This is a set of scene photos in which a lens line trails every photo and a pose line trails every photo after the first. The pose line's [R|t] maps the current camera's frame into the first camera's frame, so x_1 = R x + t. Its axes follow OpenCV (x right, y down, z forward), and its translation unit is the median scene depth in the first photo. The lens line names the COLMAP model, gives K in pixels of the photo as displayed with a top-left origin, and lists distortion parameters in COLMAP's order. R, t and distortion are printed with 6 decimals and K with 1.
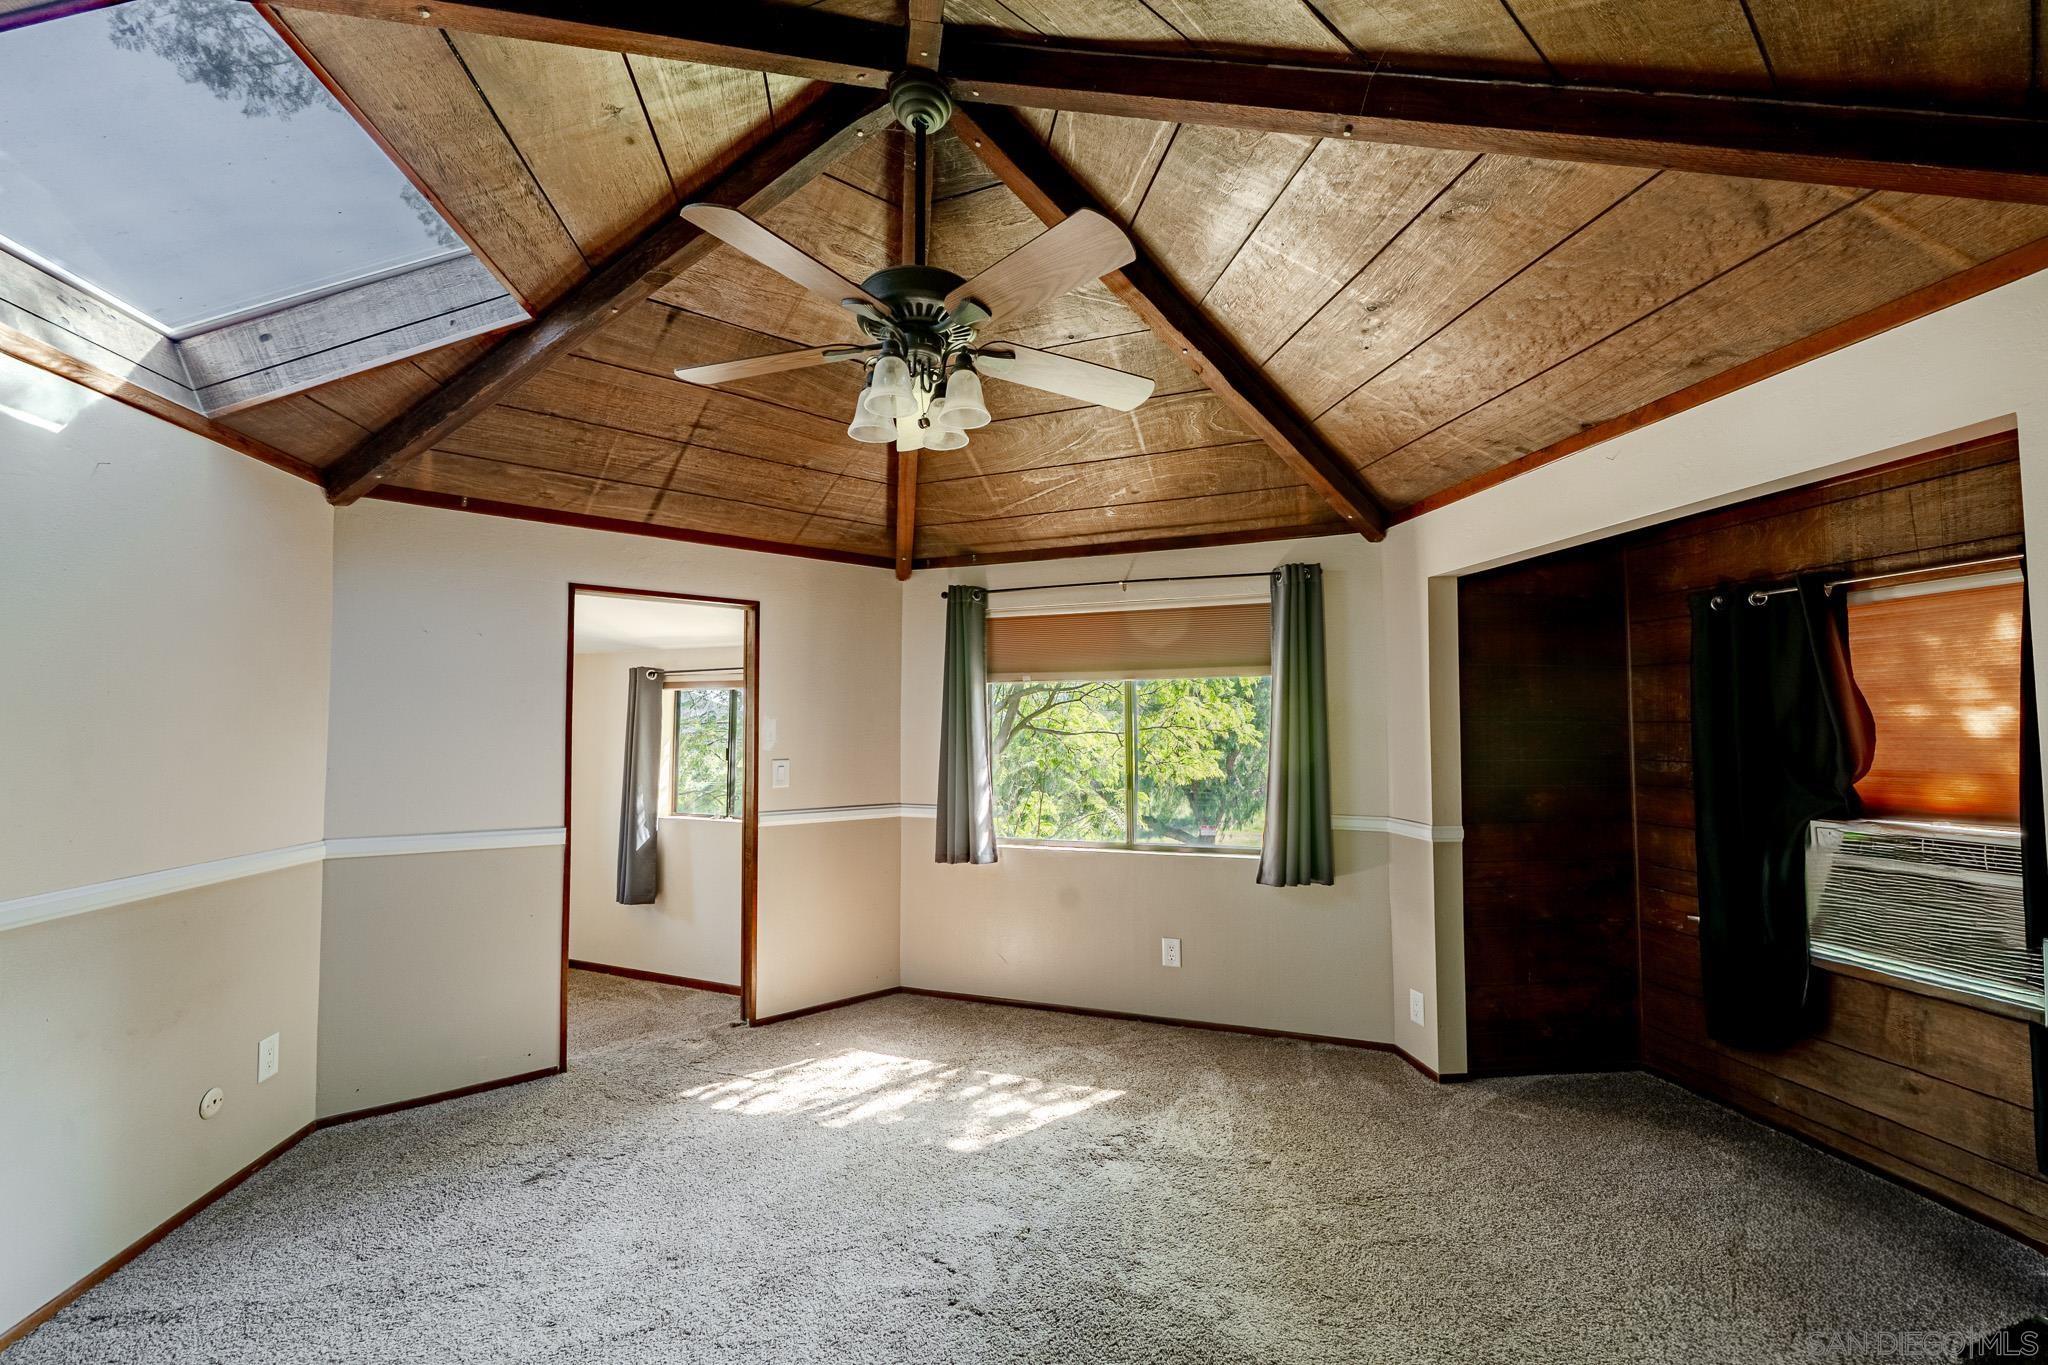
lens RADIAL K [[760.4, 0, 988.5], [0, 760.4, 706.6], [0, 0, 1]] dist [-0.000538, -0.000045]
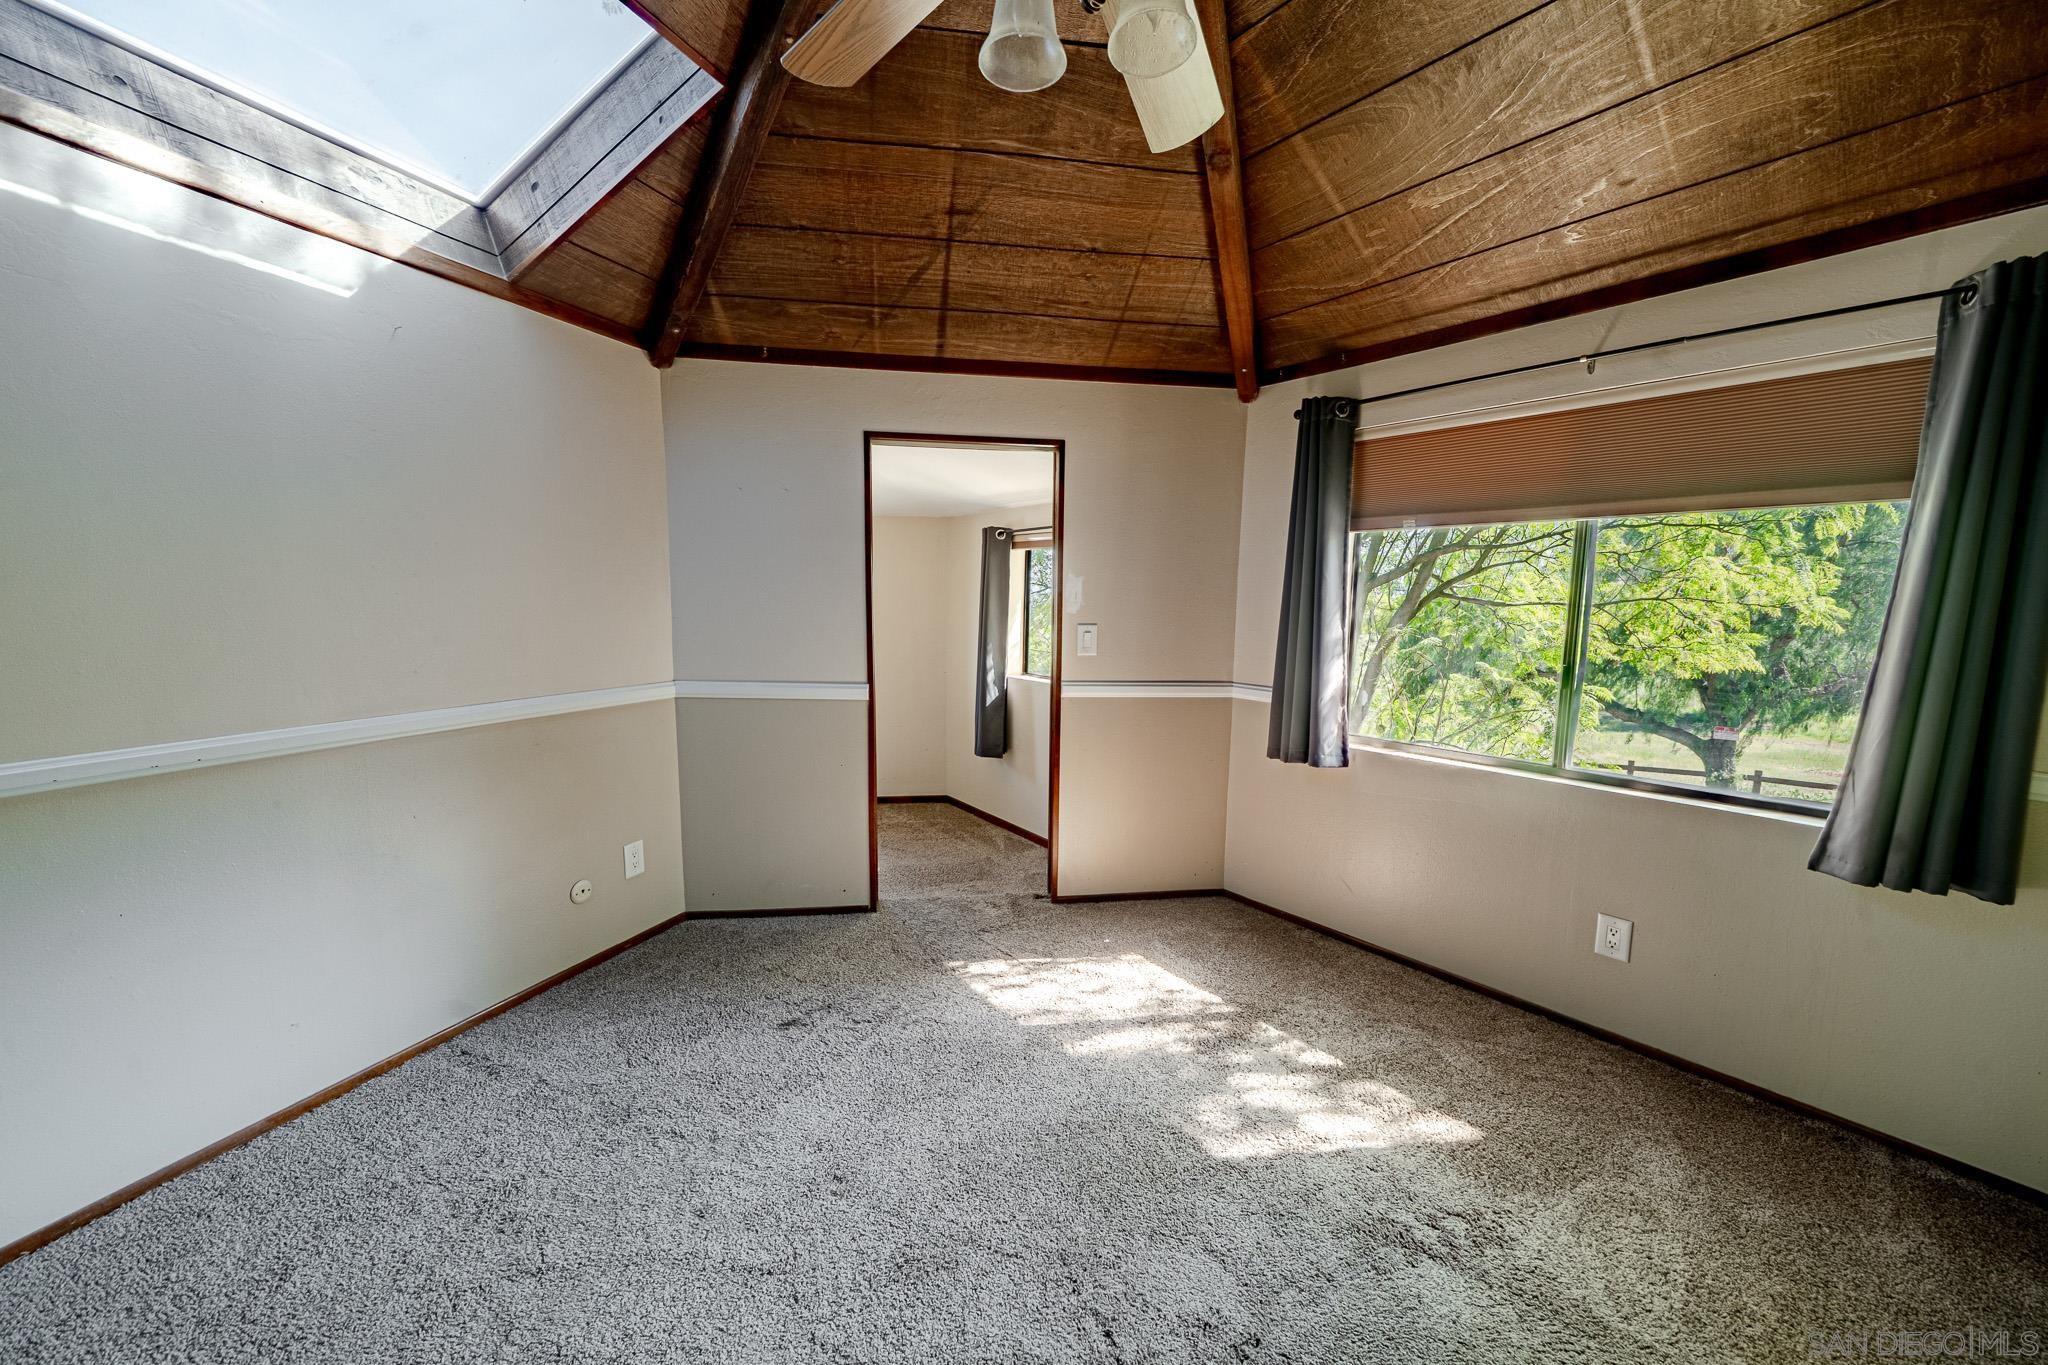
lens RADIAL K [[732.7, 0, 1019.4], [0, 732.7, 682.1], [0, 0, 1]] dist [-0.003275, -0.000091]
pose [[0.878214, 0.073892, -0.472525, 0.075083], [-0.003425, 0.988939, 0.148283, 0.011627], [0.478255, -0.128606, 0.868753, 0.241610]]
